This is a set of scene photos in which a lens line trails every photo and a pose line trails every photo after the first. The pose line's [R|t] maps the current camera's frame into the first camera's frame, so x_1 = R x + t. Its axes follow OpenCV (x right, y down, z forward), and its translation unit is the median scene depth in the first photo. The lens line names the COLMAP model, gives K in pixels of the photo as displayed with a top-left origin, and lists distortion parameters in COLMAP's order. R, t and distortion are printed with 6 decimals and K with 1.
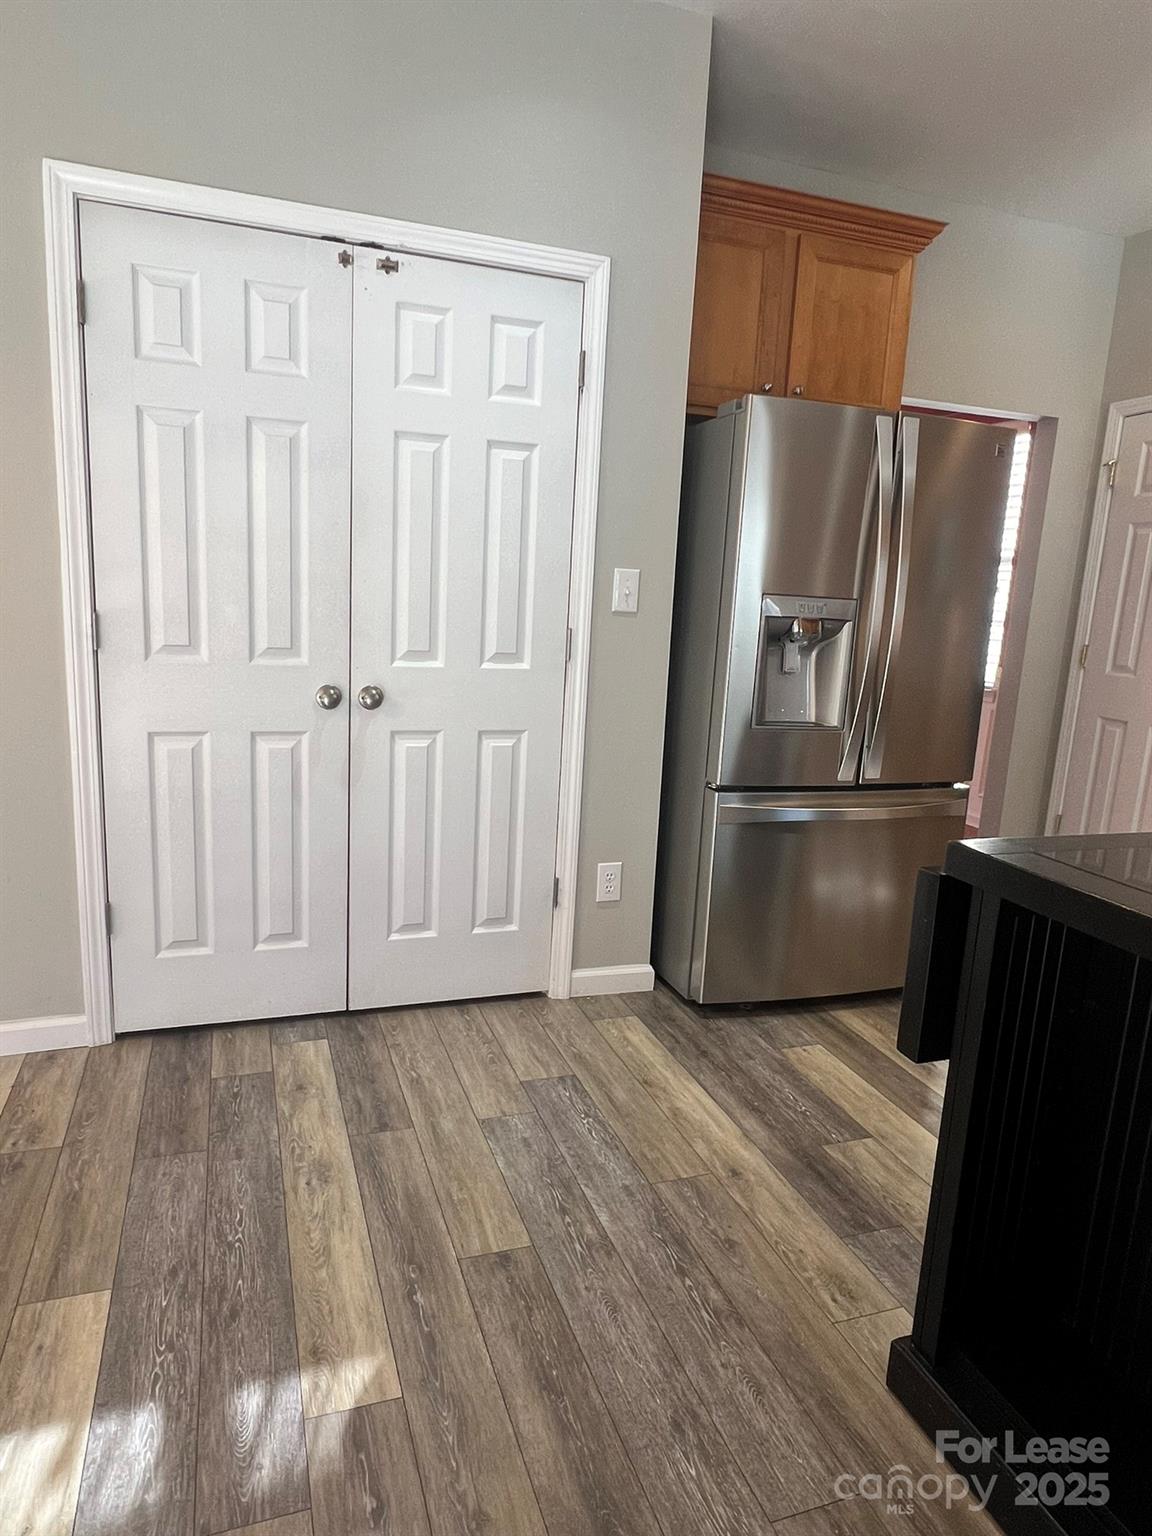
lens RADIAL K [[952.6, 0, 562.5], [0, 952.6, 768.1], [0, 0, 1]] dist [0.000562, -0.002412]
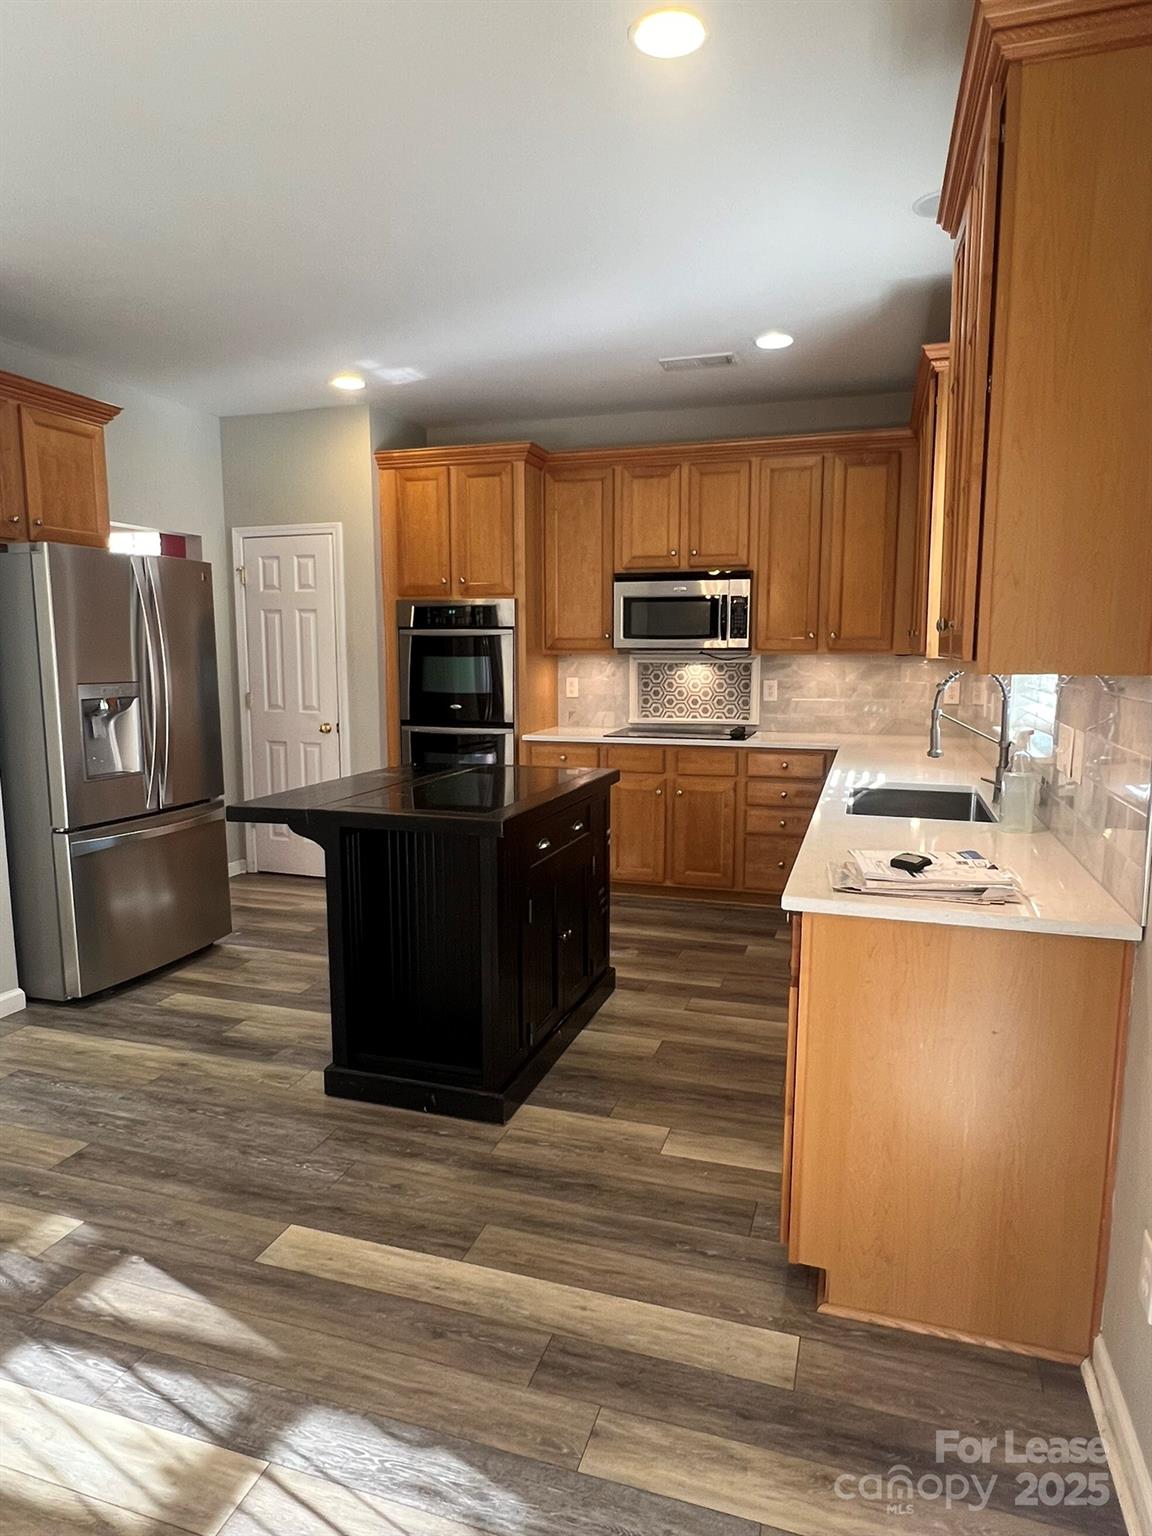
lens RADIAL K [[952.6, 0, 570.1], [0, 952.6, 772.5], [0, 0, 1]] dist [0.000562, -0.002412]
pose [[0.603079, -0.155540, 0.782370, -0.494556], [0.180044, 0.982037, 0.056451, -0.008640], [-0.777097, 0.106816, 0.620250, -0.420189]]
